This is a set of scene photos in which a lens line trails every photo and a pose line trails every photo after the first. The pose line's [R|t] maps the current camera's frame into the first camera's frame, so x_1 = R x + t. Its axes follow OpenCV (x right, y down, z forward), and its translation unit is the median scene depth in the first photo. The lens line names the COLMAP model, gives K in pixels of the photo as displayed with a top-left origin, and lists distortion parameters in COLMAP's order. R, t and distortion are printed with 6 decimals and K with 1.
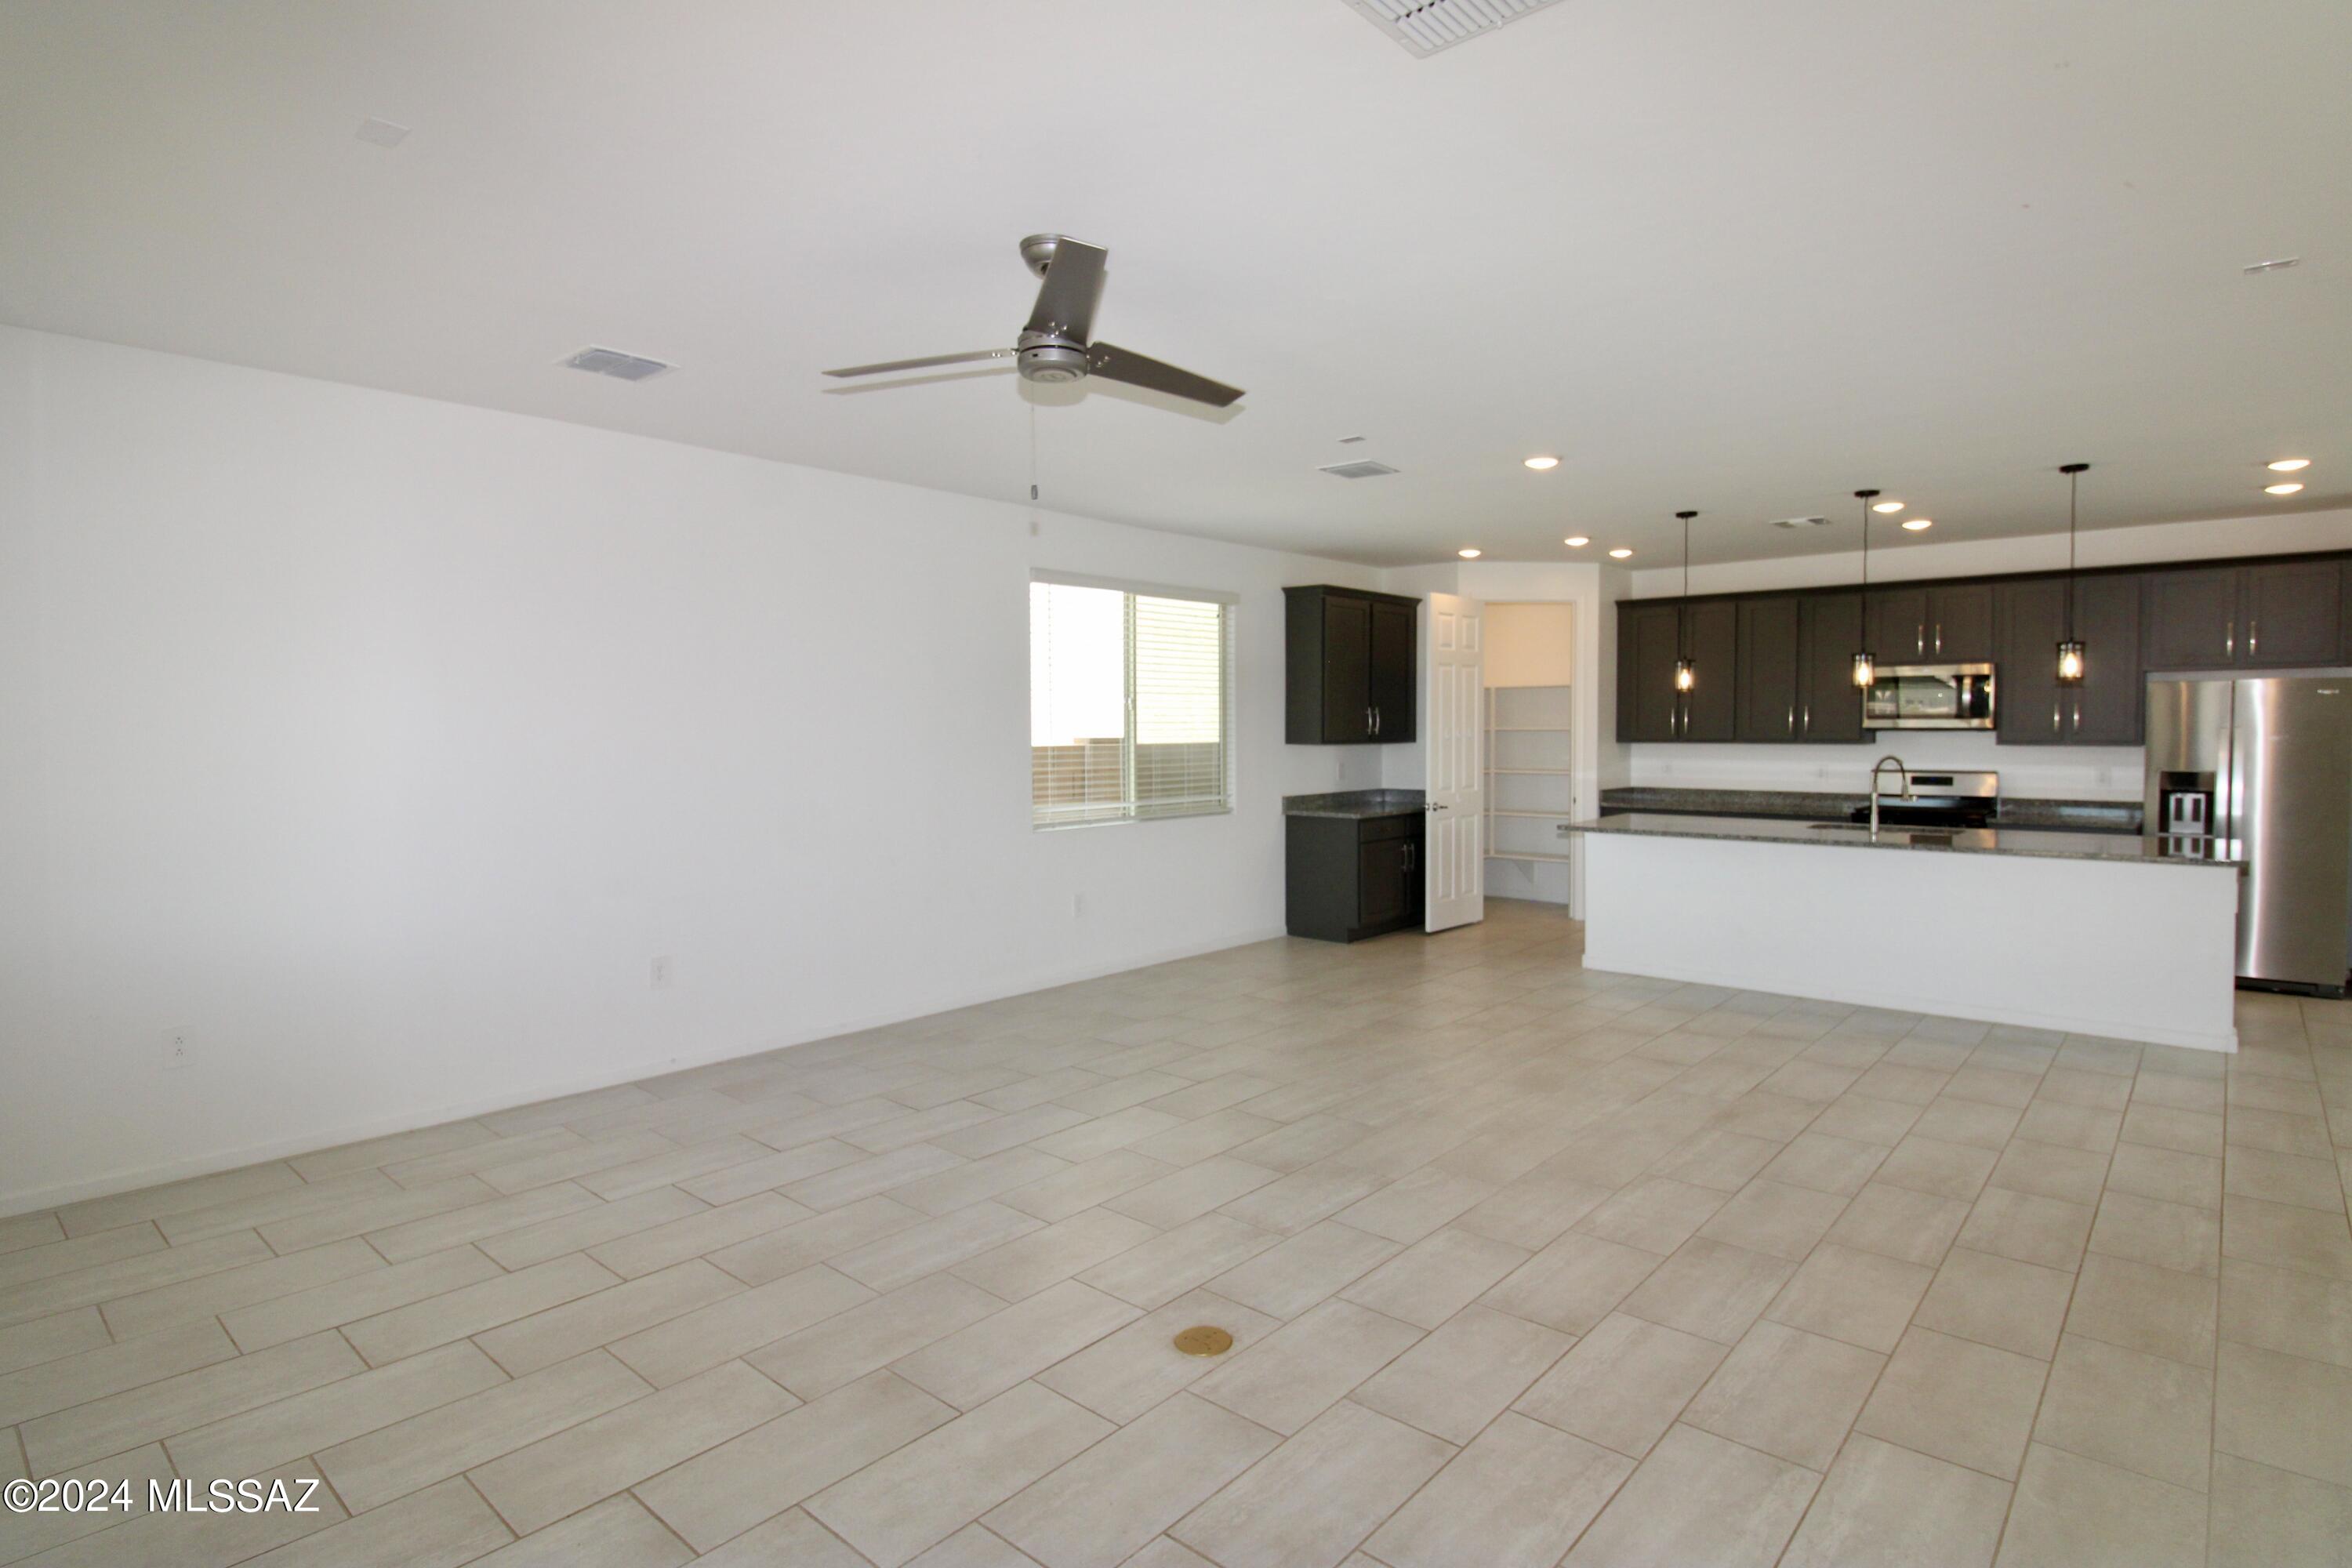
lens RADIAL K [[1206.4, 0, 1207.8], [0, 1206.4, 762.2], [0, 0, 1]] dist [-0.003055, -0.007159]
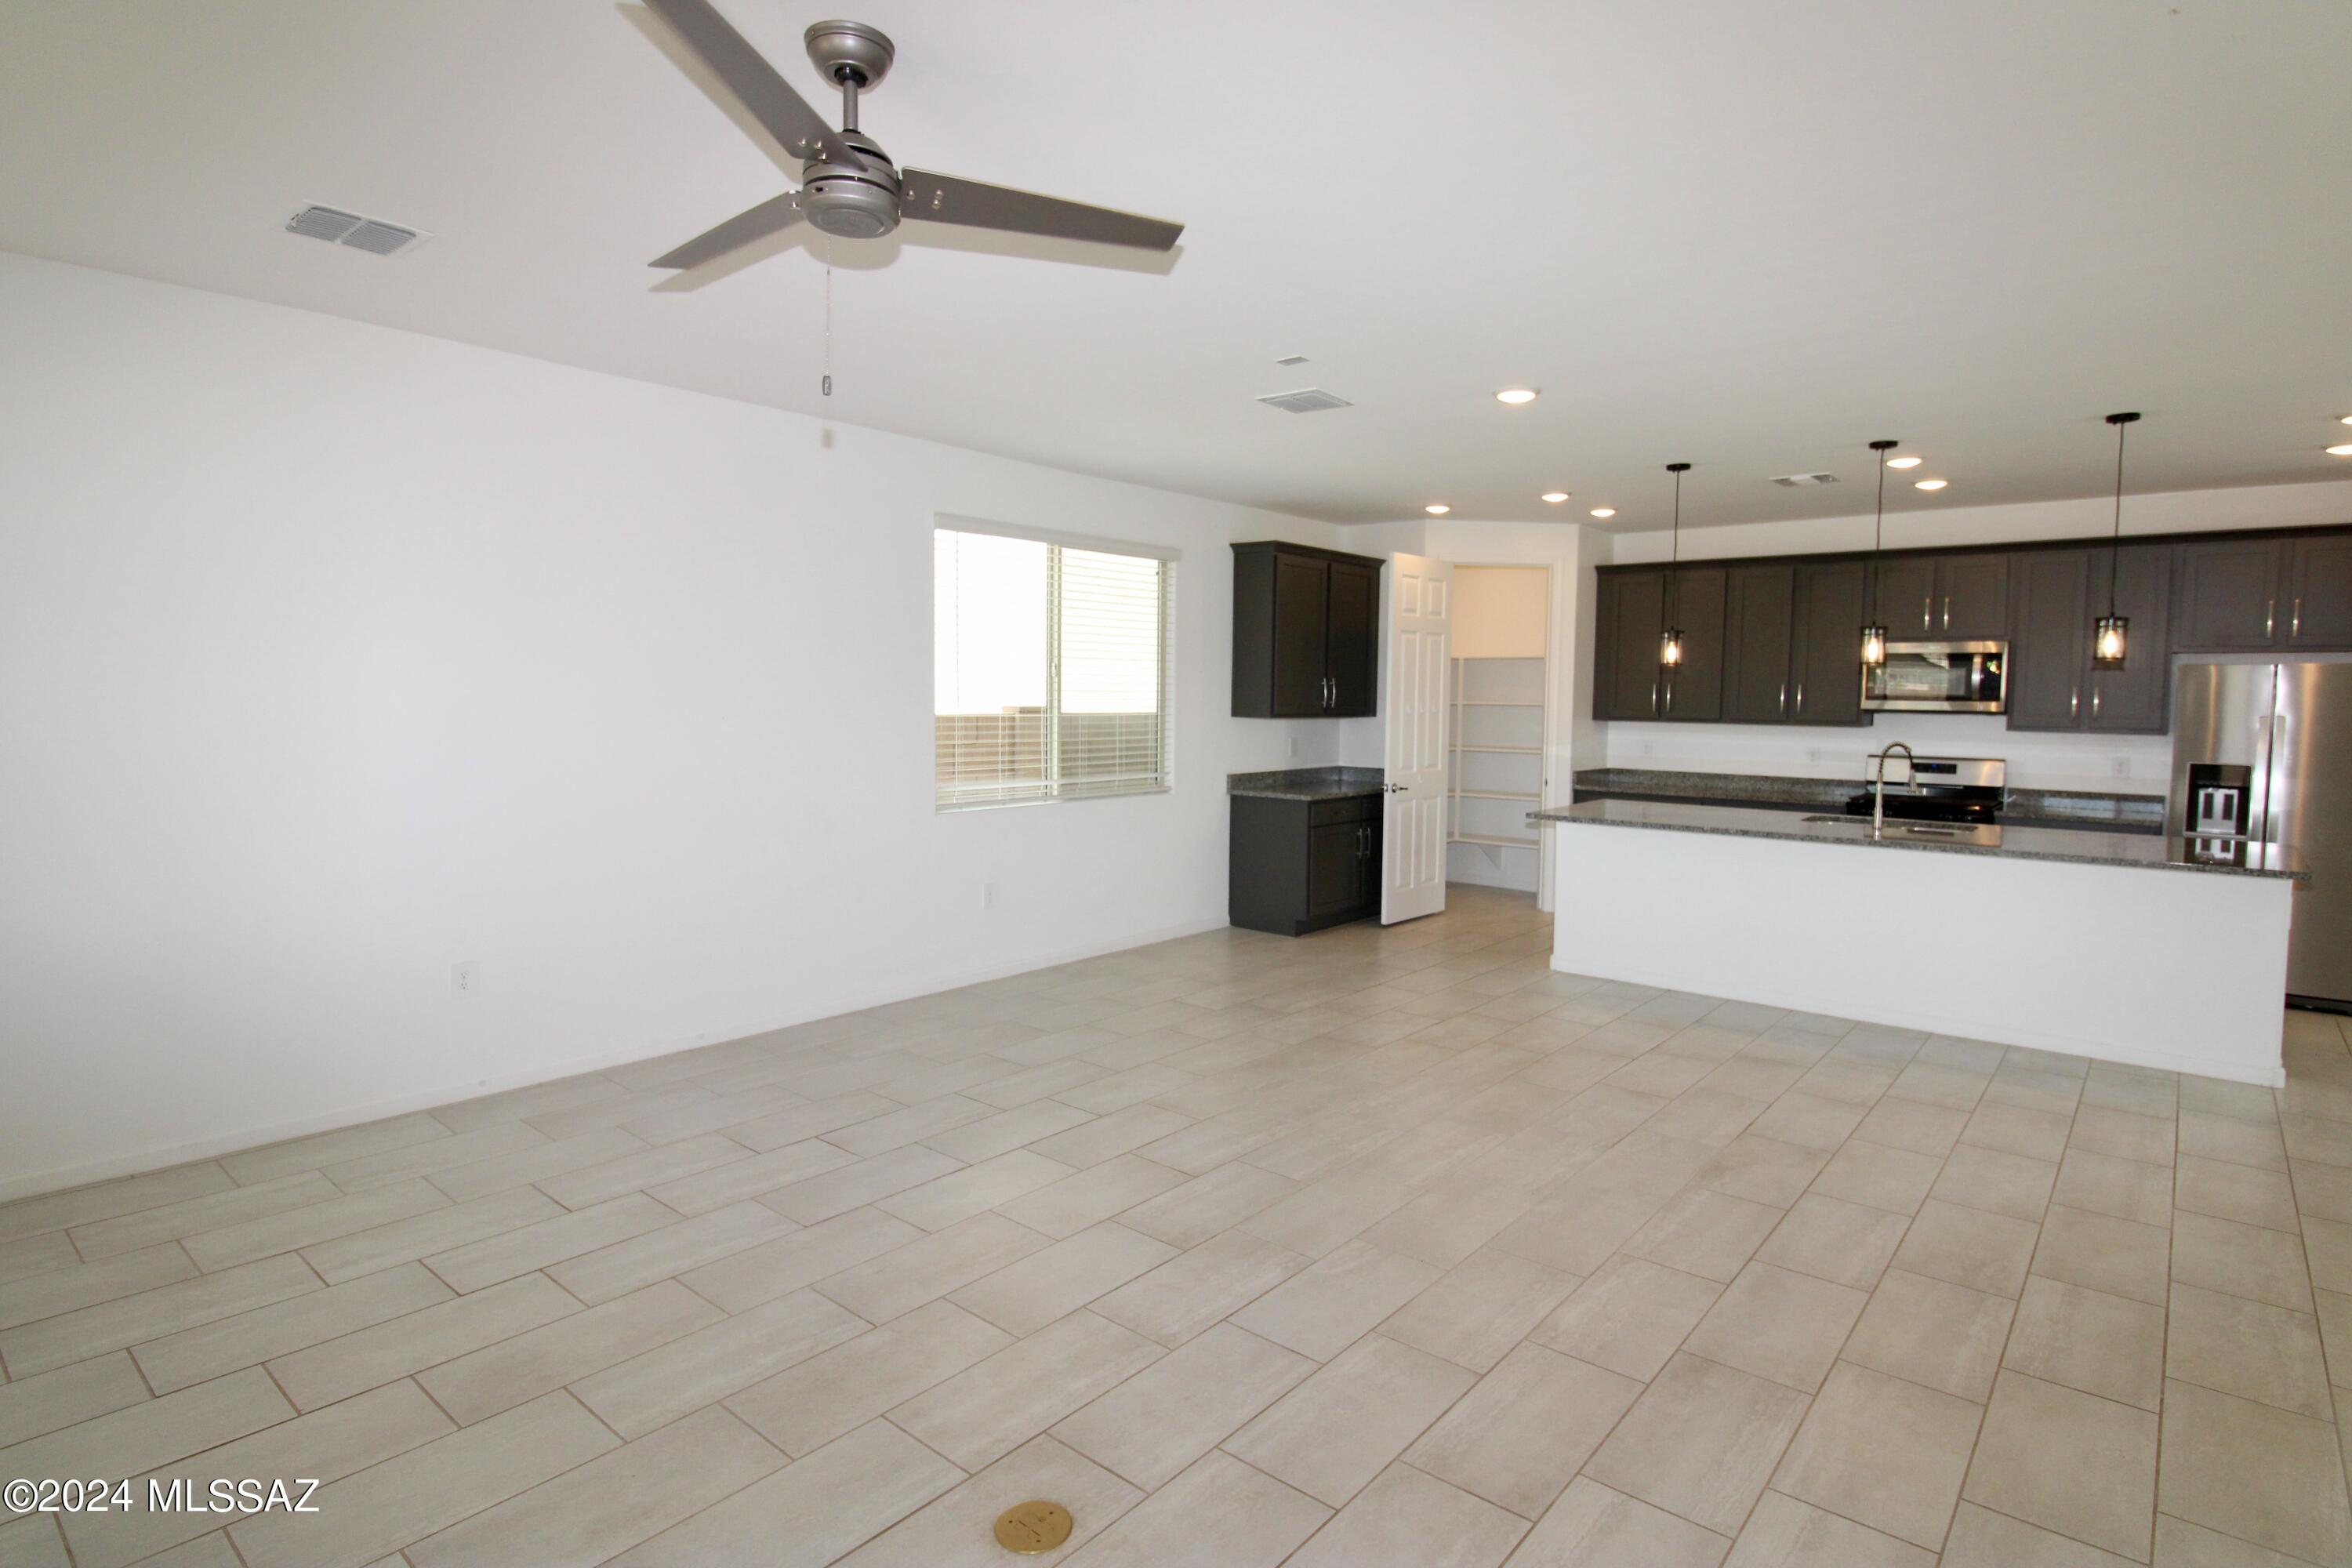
lens RADIAL K [[1206.4, 0, 1207.8], [0, 1206.4, 762.2], [0, 0, 1]] dist [-0.003055, -0.007159]
pose [[0.999675, 0.014873, 0.020682, 0.034629], [-0.015460, 0.999475, 0.028476, -0.007732], [-0.020247, -0.028786, 0.999381, 0.111234]]
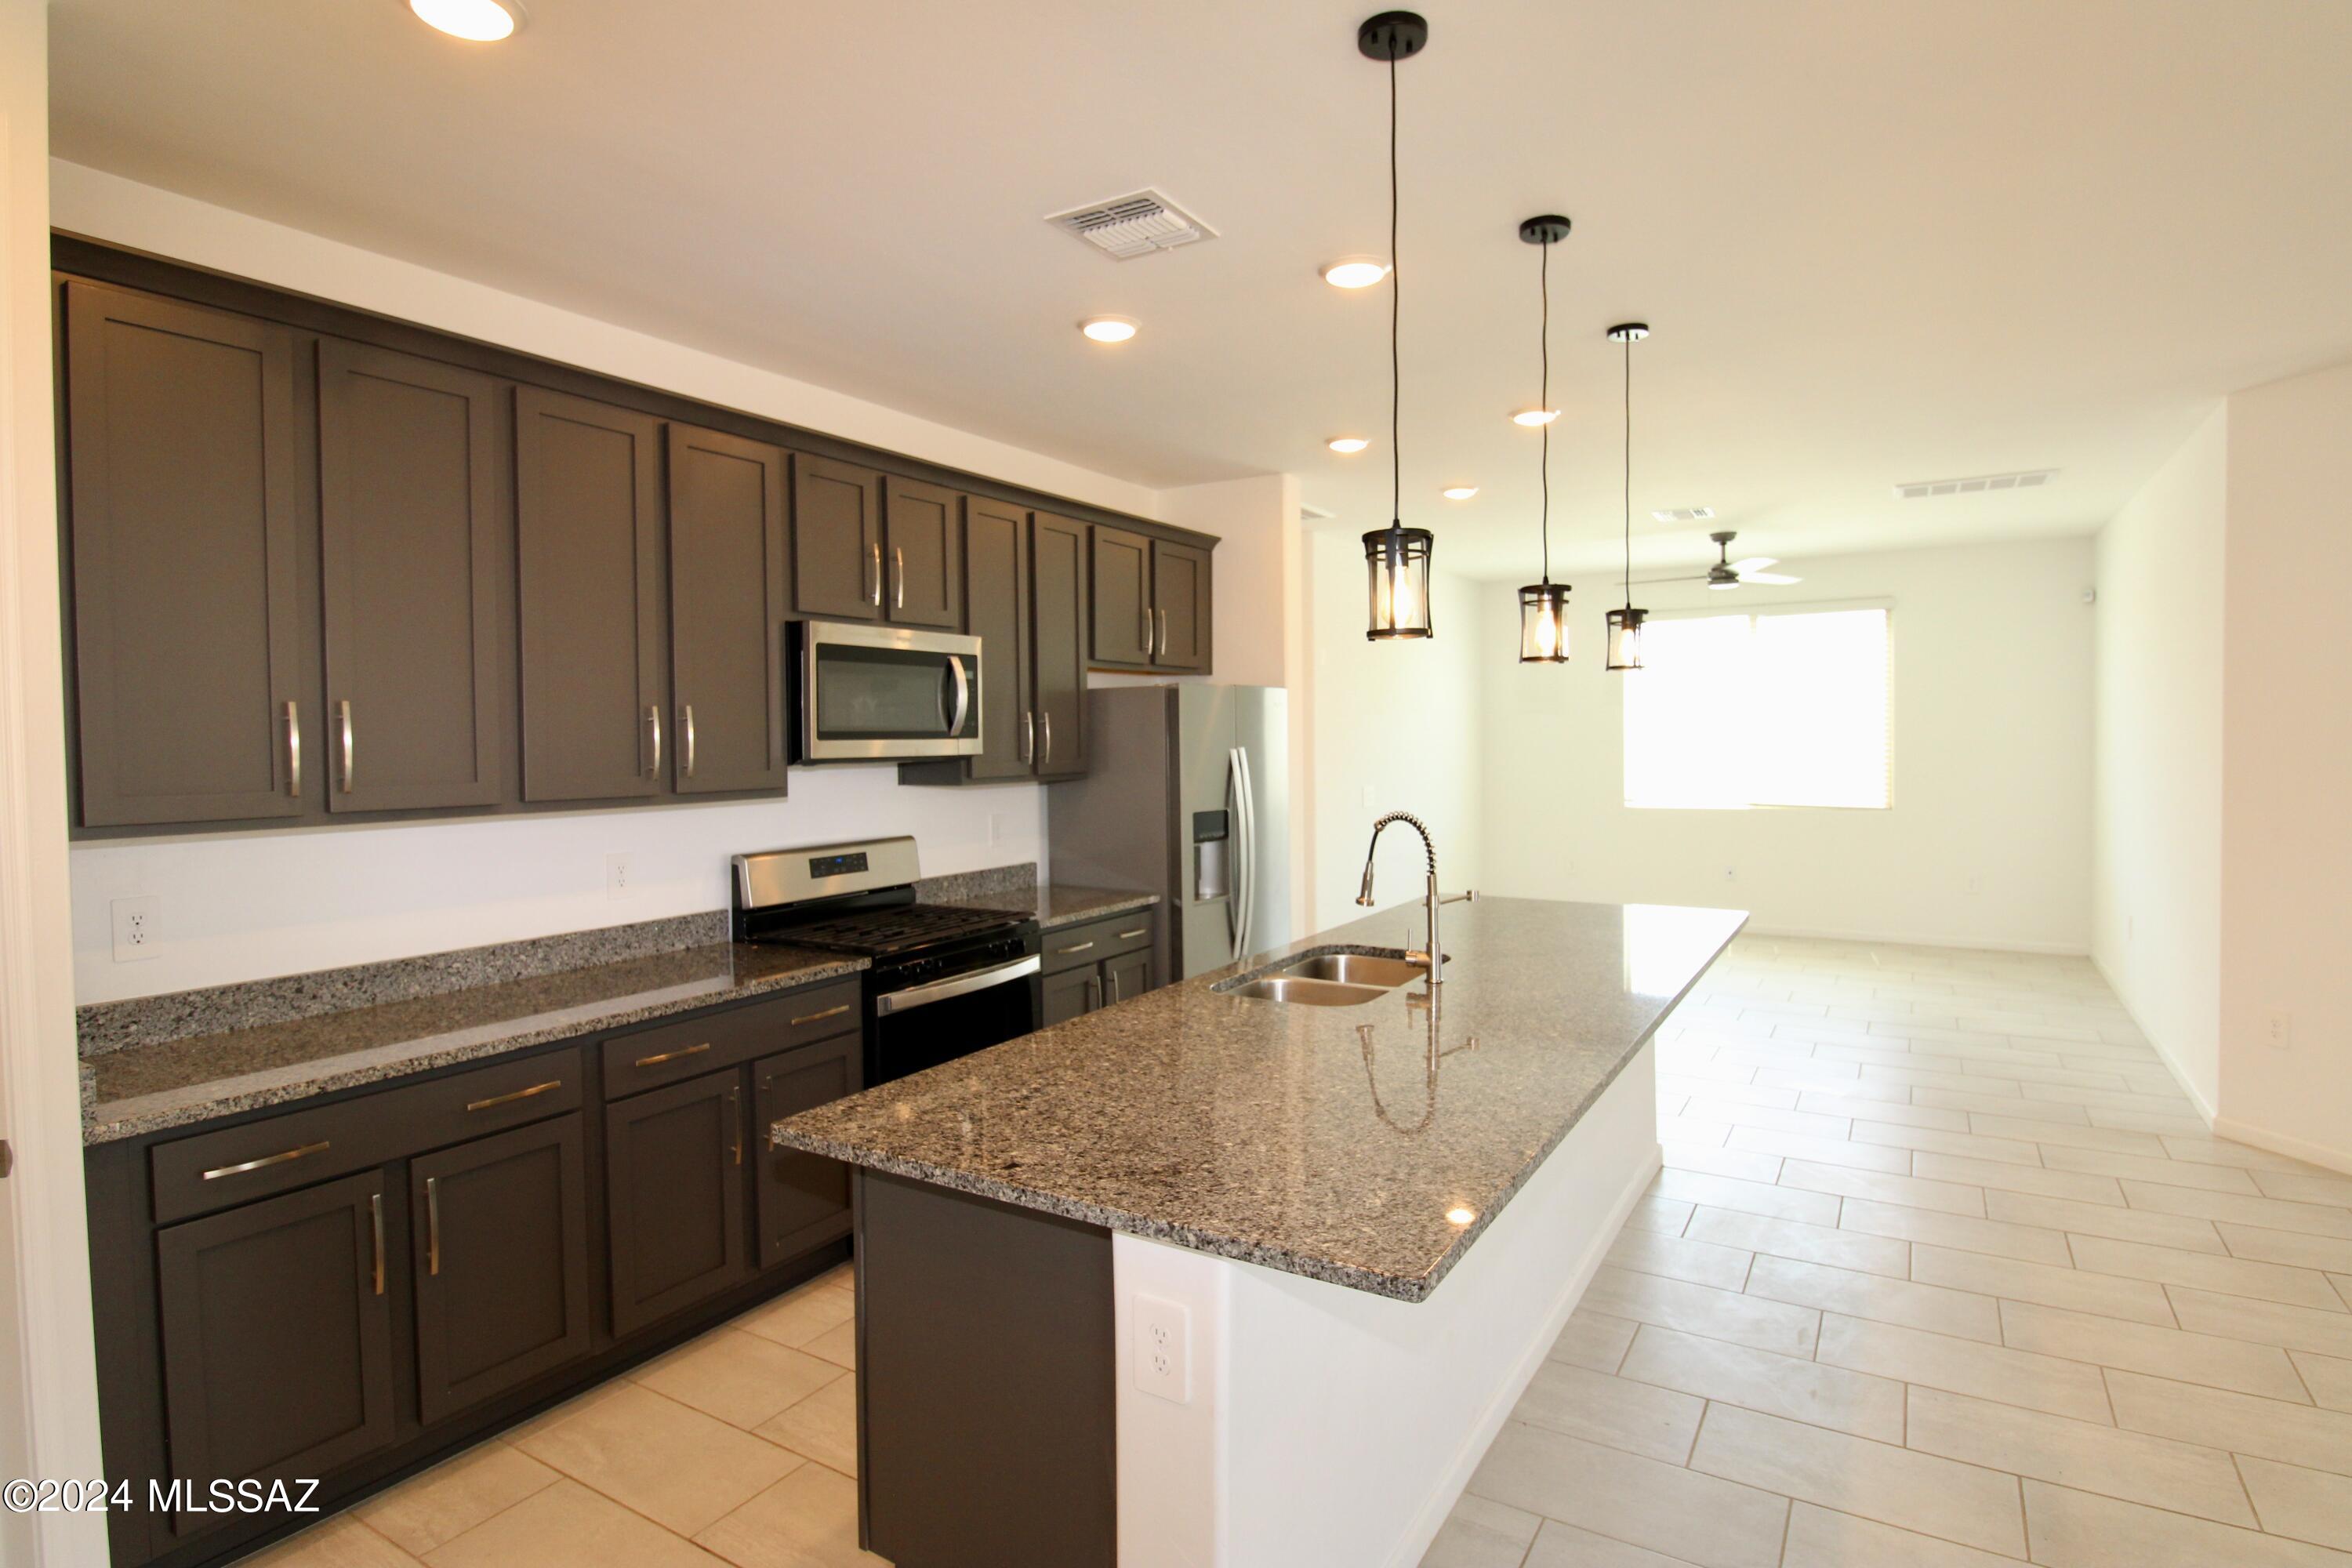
lens RADIAL K [[1215.8, 0, 1223.4], [0, 1215.8, 782.9], [0, 0, 1]] dist [0.004318, 0.000366]
pose [[-0.164524, -0.033938, 0.985789, 0.102276], [0.040242, 0.998345, 0.041086, -0.037560], [-0.985552, 0.046430, -0.162886, 1.090743]]
